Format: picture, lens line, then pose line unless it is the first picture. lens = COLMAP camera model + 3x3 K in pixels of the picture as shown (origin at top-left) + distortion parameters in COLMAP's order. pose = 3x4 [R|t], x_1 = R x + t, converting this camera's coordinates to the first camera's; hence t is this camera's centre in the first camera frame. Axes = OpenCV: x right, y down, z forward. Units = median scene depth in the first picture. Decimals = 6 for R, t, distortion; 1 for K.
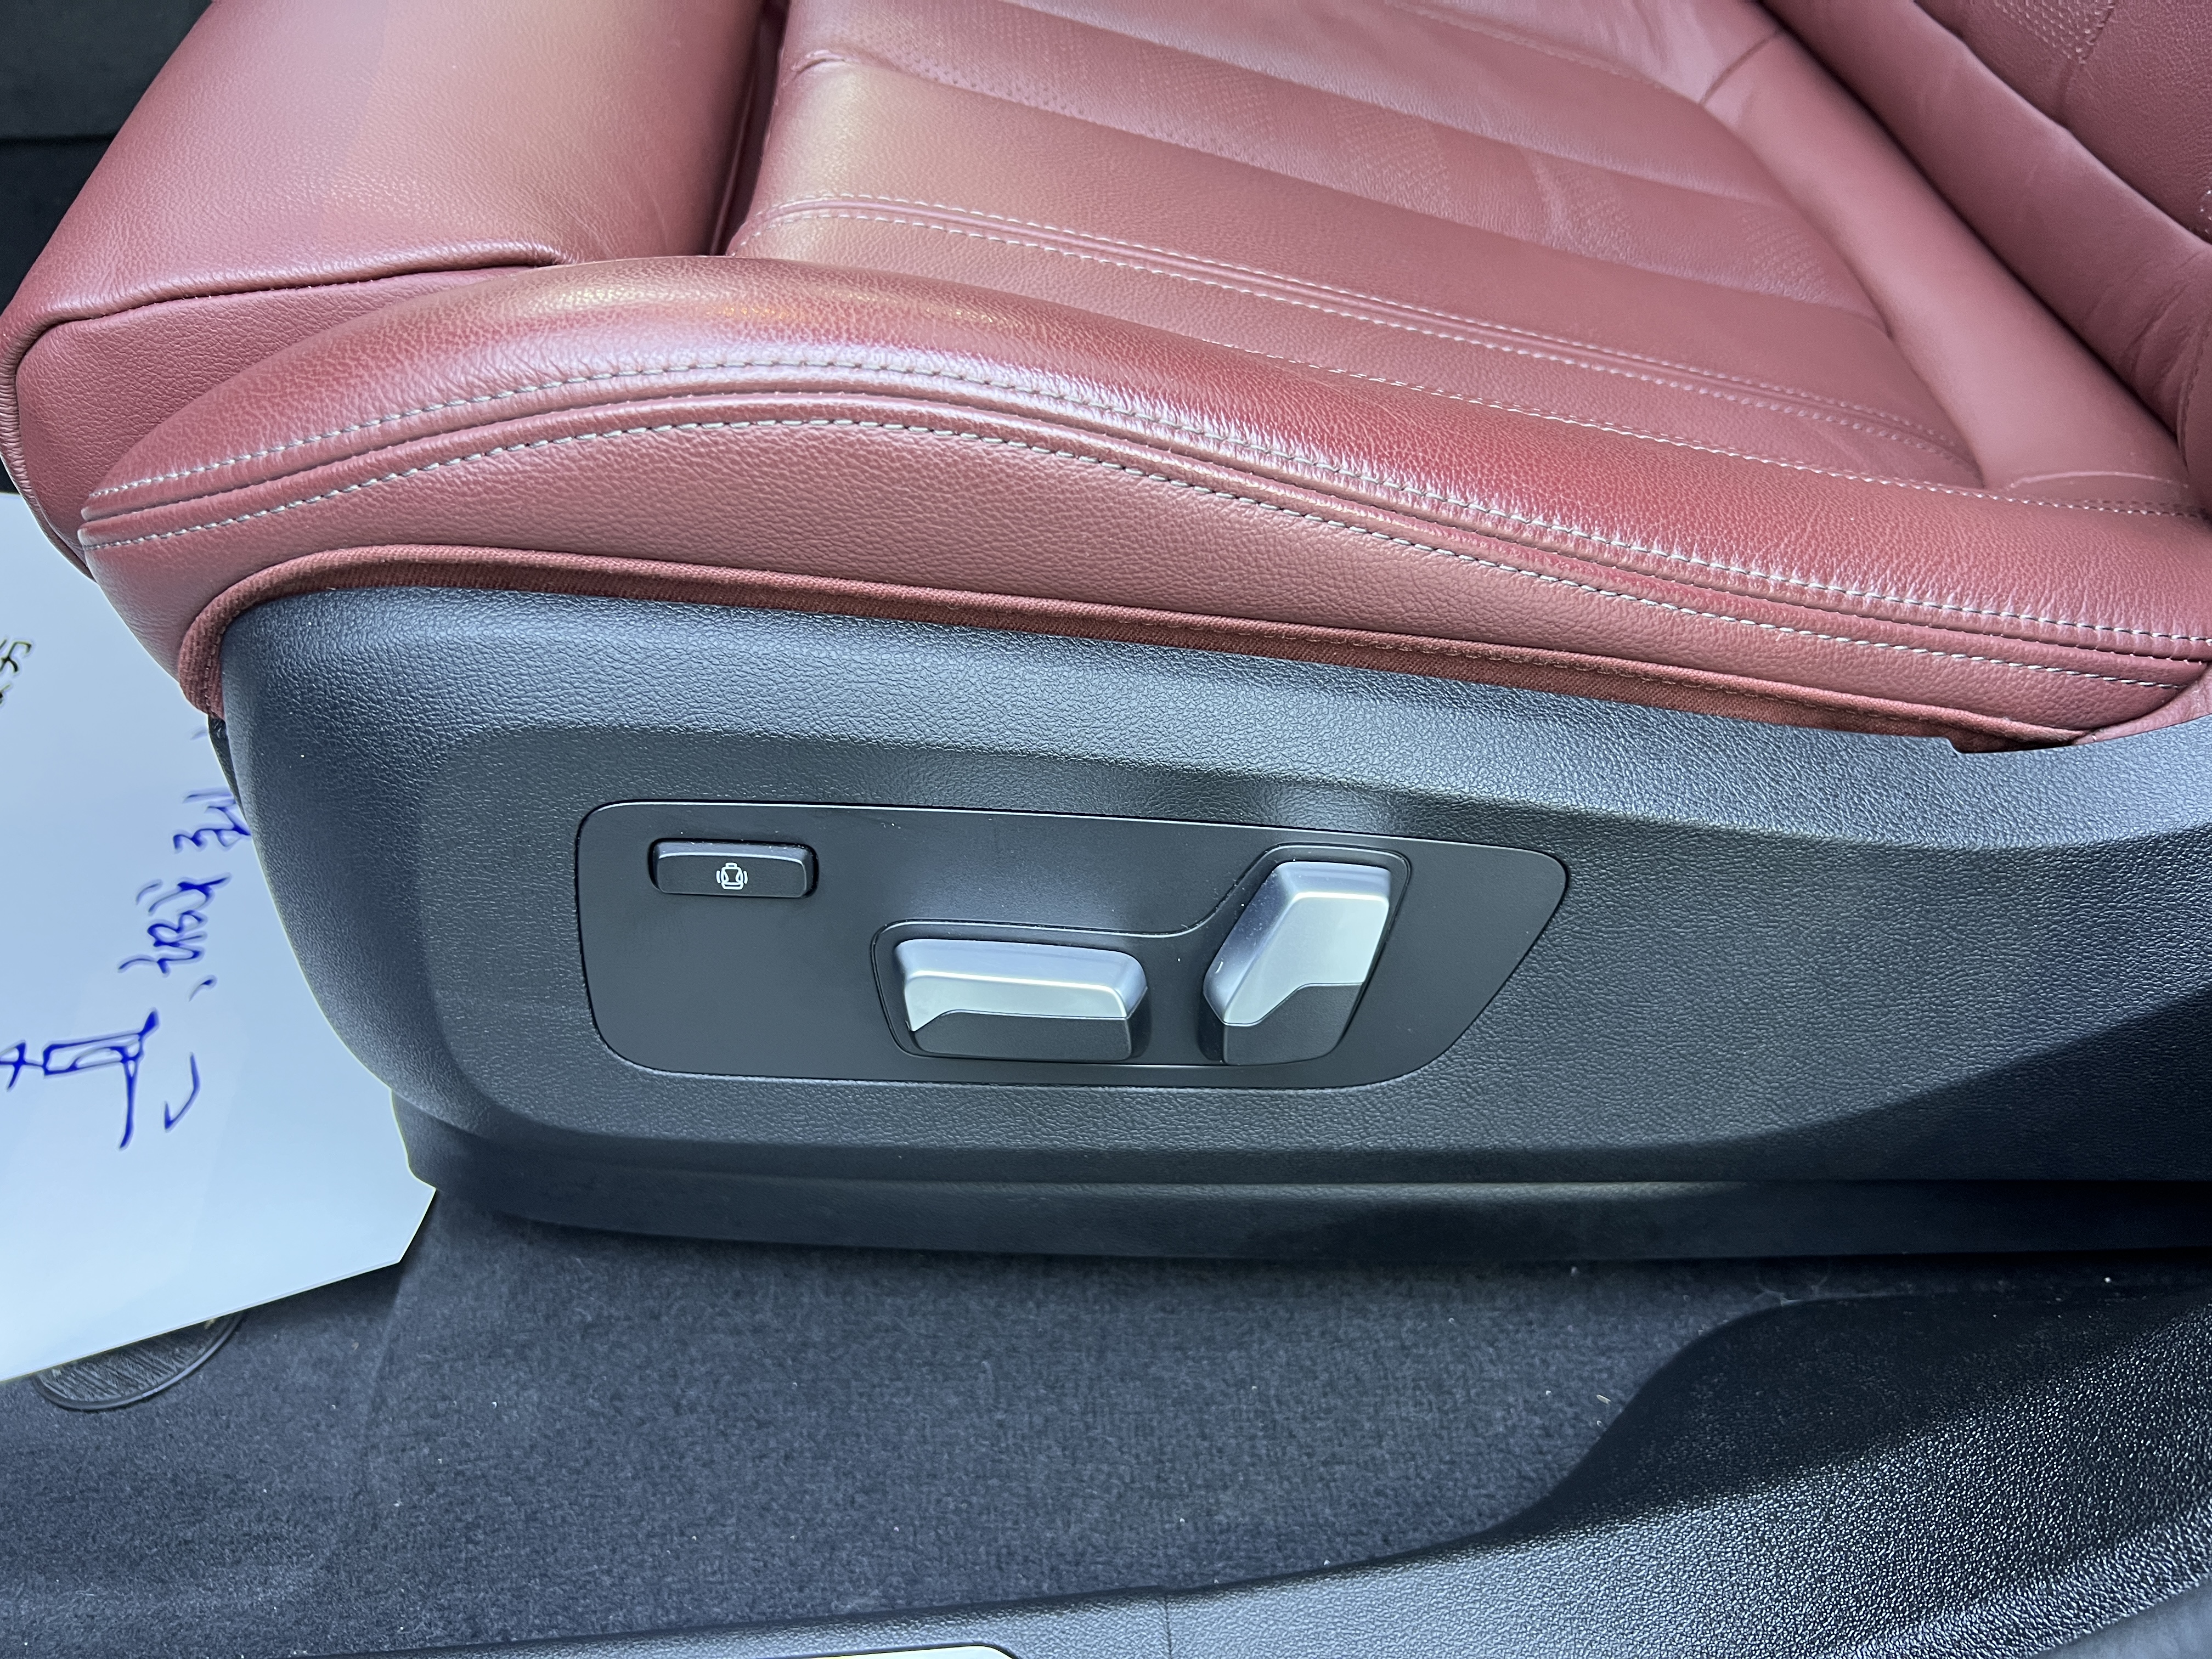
lens RADIAL K [[1669.5, 0, 1106.0], [0, 1669.5, 829.5], [0, 0, 1]] dist [0.057859, -0.083161]
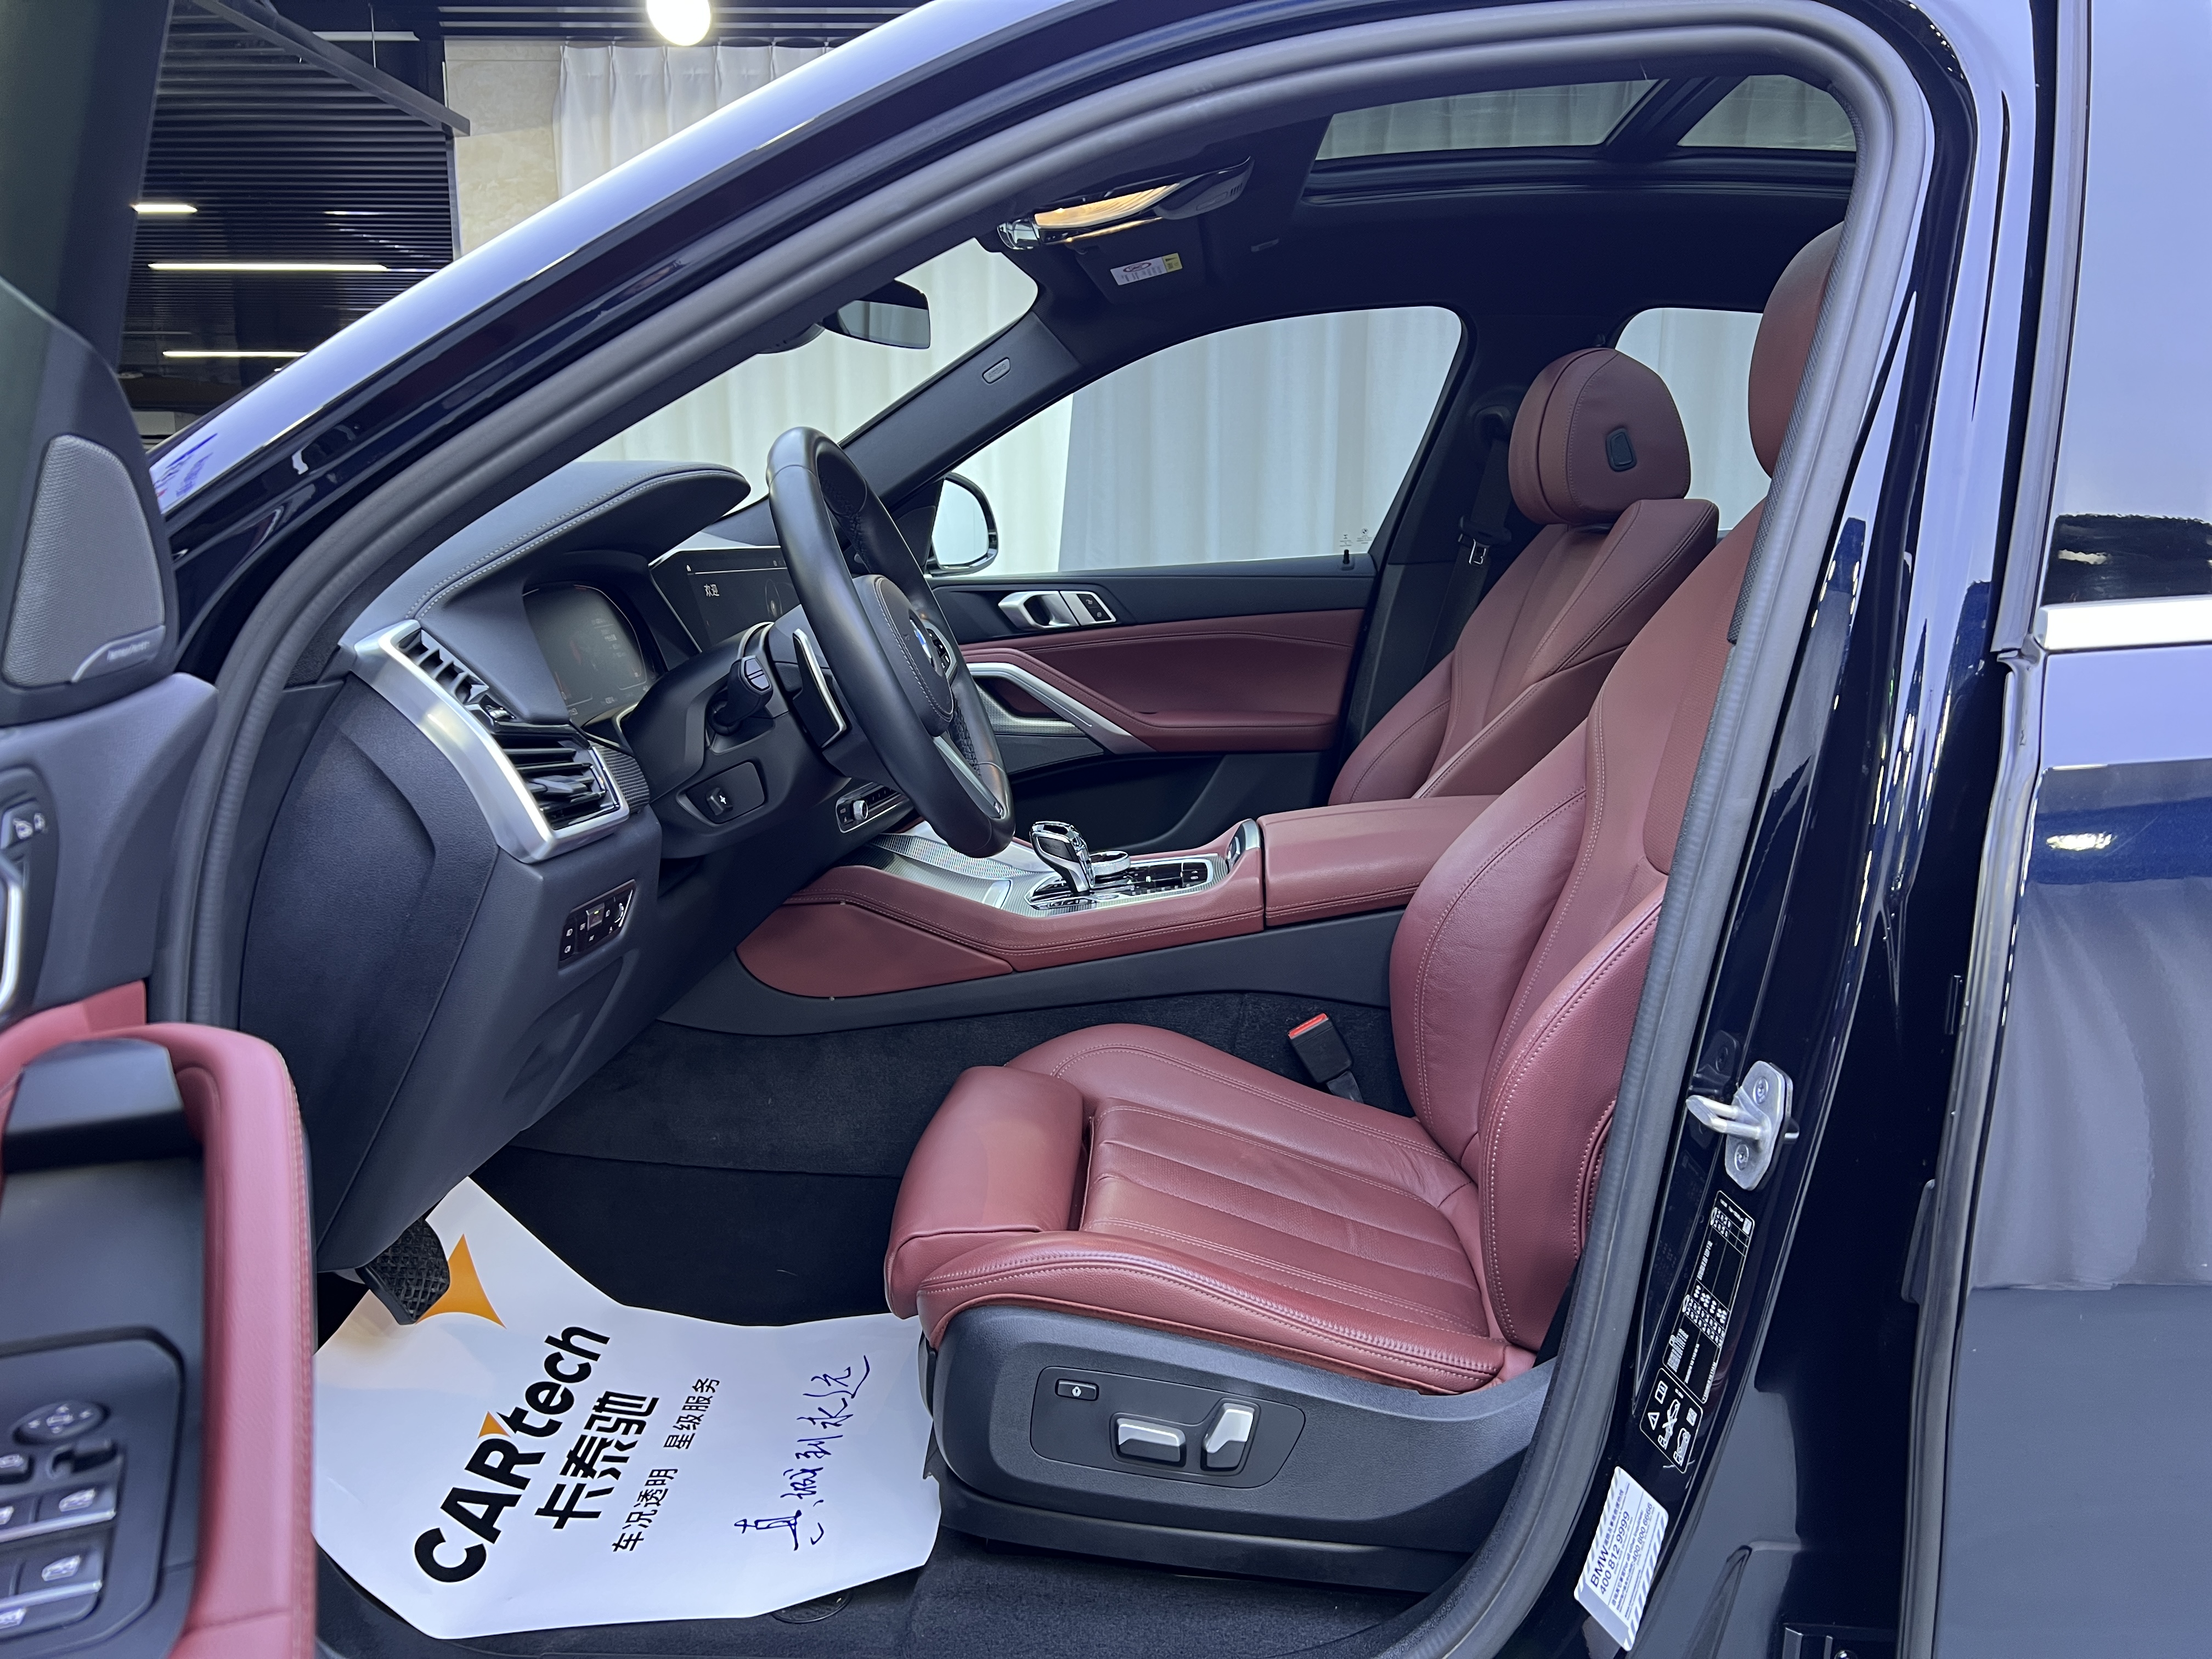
lens RADIAL K [[1669.5, 0, 1106.0], [0, 1669.5, 829.5], [0, 0, 1]] dist [0.057859, -0.083161]
pose [[0.994122, 0.049834, -0.096110, 0.130478], [-0.094765, 0.829802, -0.549954, 0.972426], [0.052346, 0.555829, 0.829647, -2.619065]]
